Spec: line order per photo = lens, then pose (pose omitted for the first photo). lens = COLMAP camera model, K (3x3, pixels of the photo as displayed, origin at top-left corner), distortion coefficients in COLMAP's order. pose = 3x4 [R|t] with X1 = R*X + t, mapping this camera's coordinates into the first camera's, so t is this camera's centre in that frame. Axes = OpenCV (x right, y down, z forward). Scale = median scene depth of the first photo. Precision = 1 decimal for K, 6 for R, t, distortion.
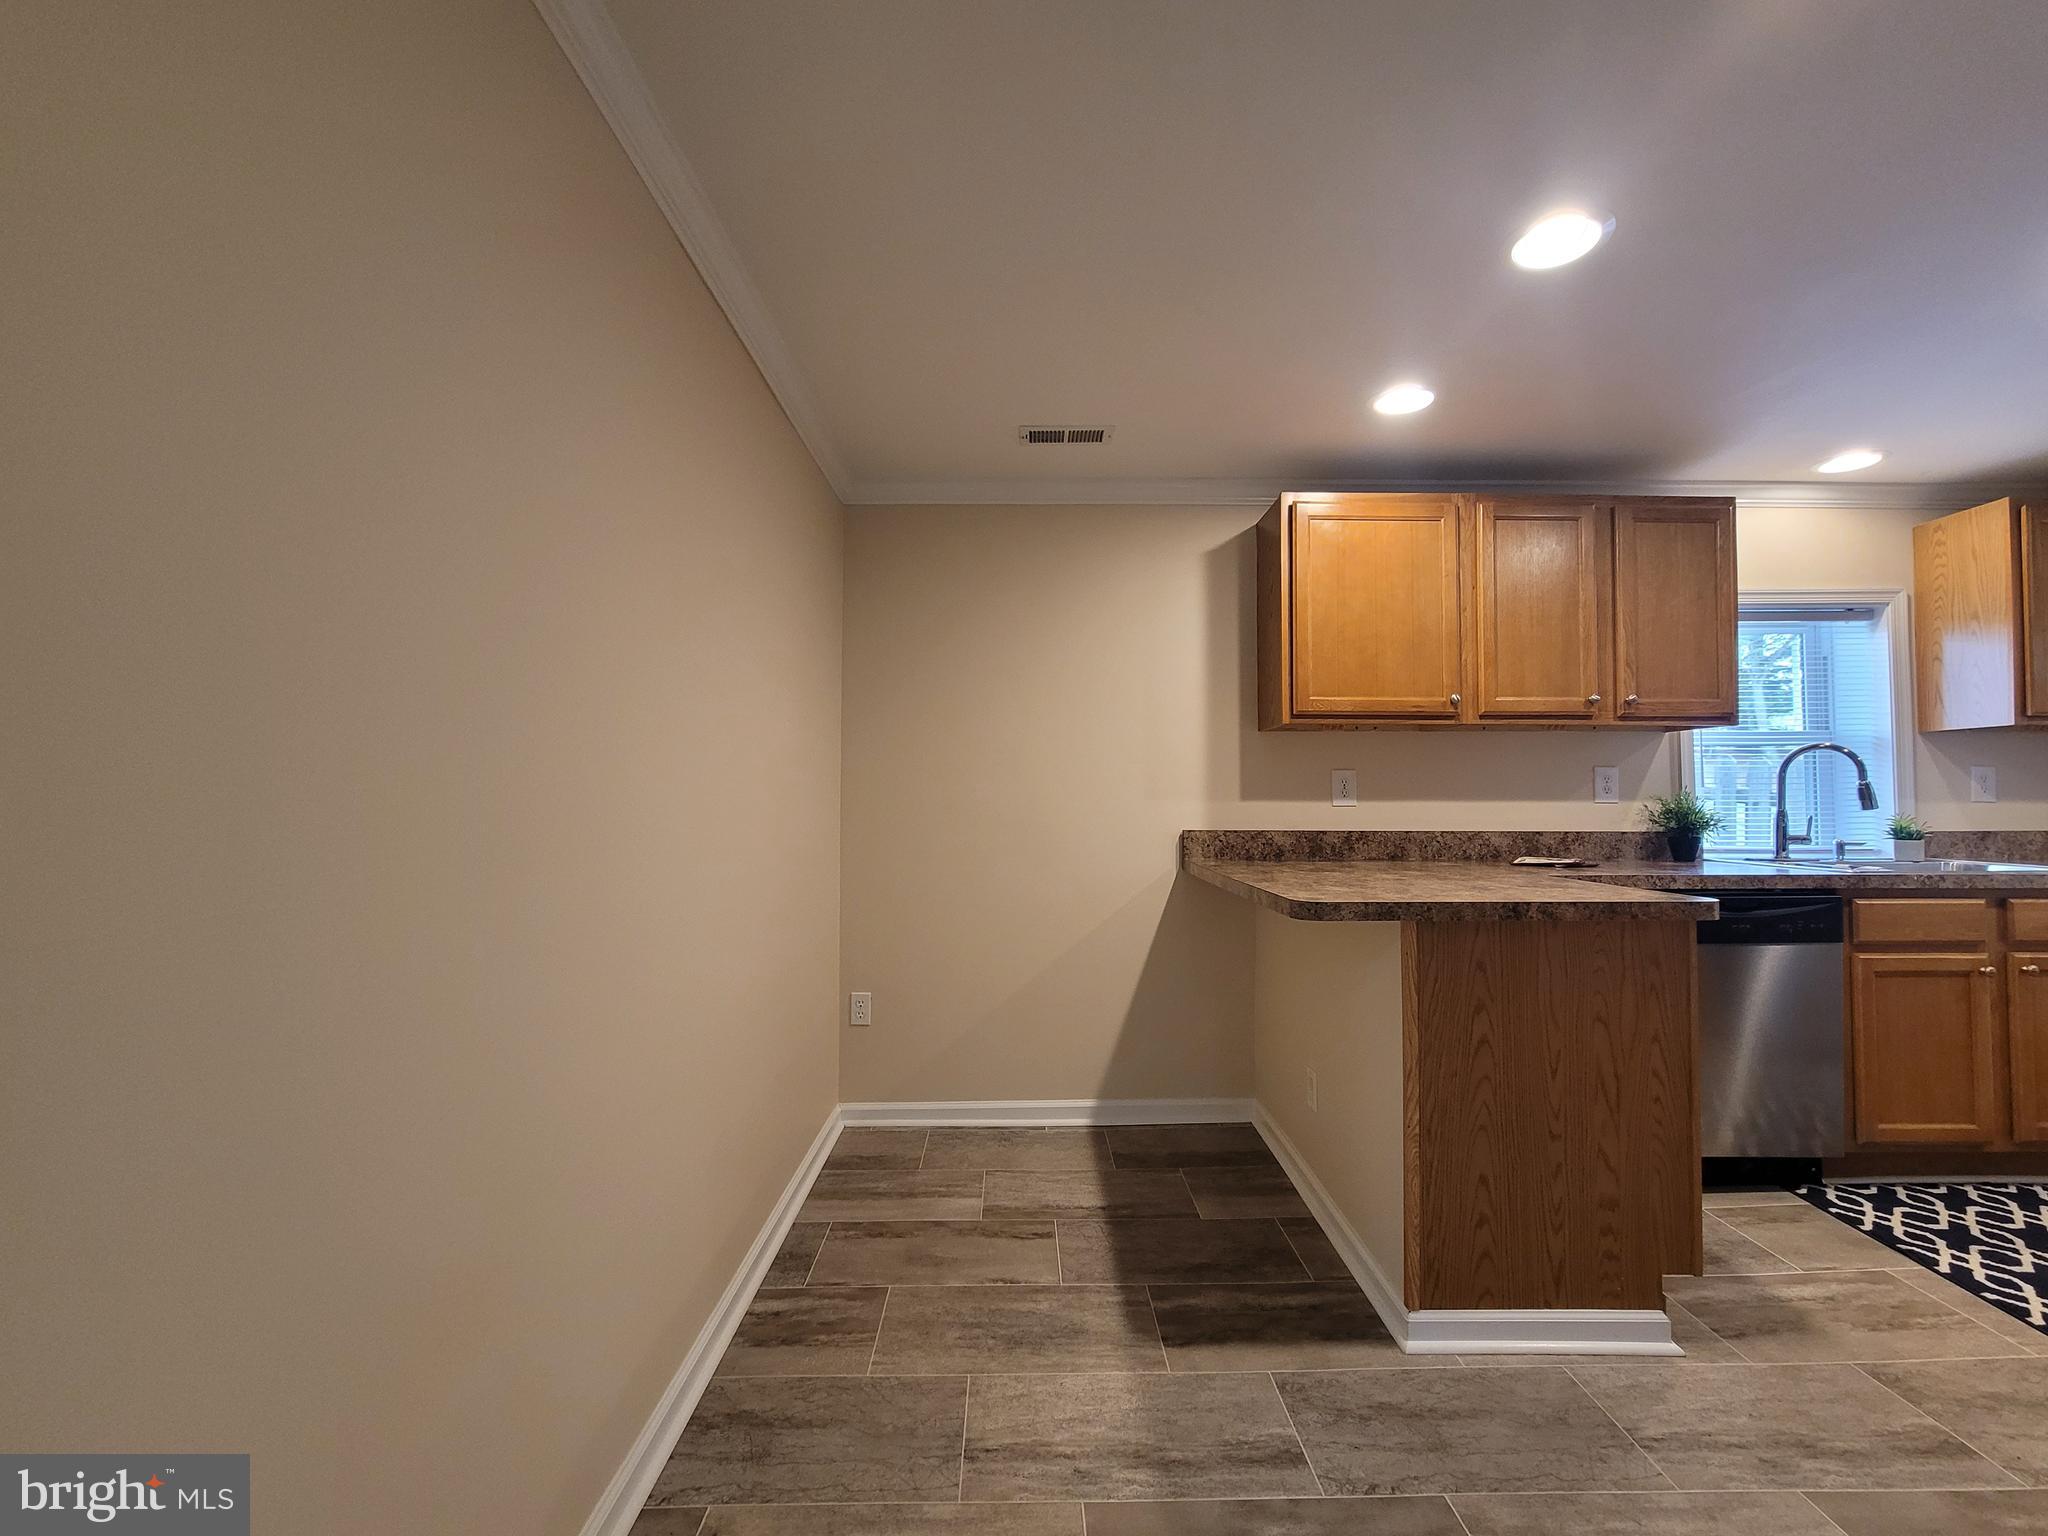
lens RADIAL K [[835.5, 0, 1039.4], [0, 835.5, 782.9], [0, 0, 1]] dist [-0.002509, 0.001006]
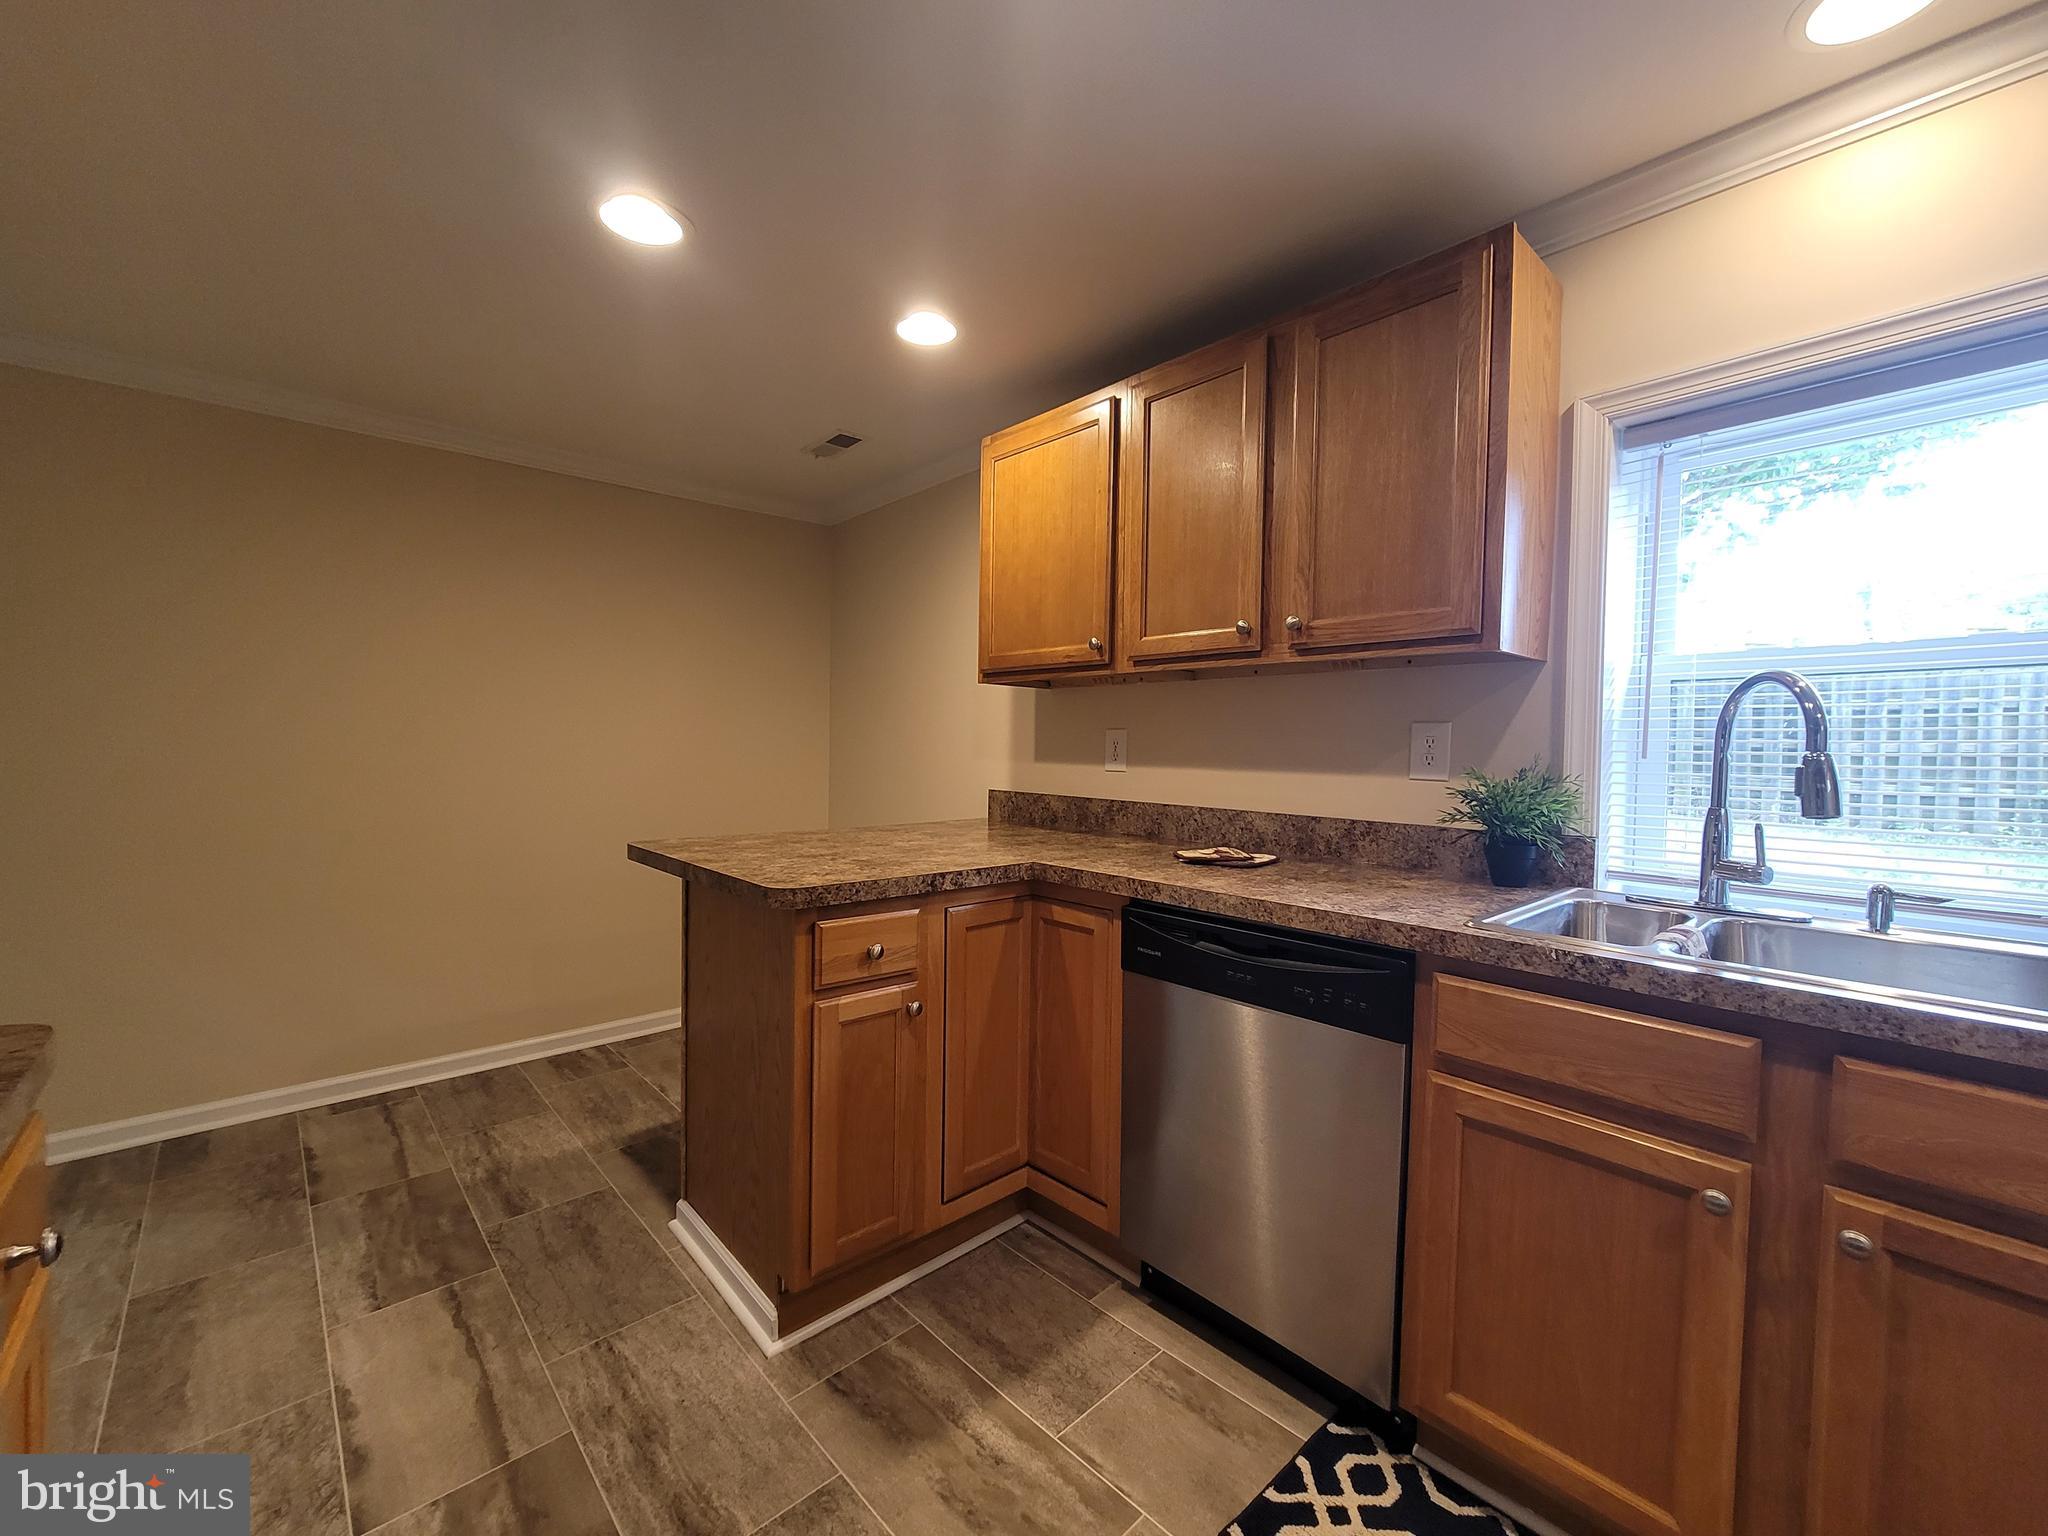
lens RADIAL K [[835.5, 0, 1039.4], [0, 835.5, 782.9], [0, 0, 1]] dist [-0.002509, 0.001006]
pose [[0.664702, 0.044350, -0.745791, 1.073129], [0.002175, 0.998117, 0.061294, -0.014945], [0.747105, -0.042364, 0.663354, 0.407087]]
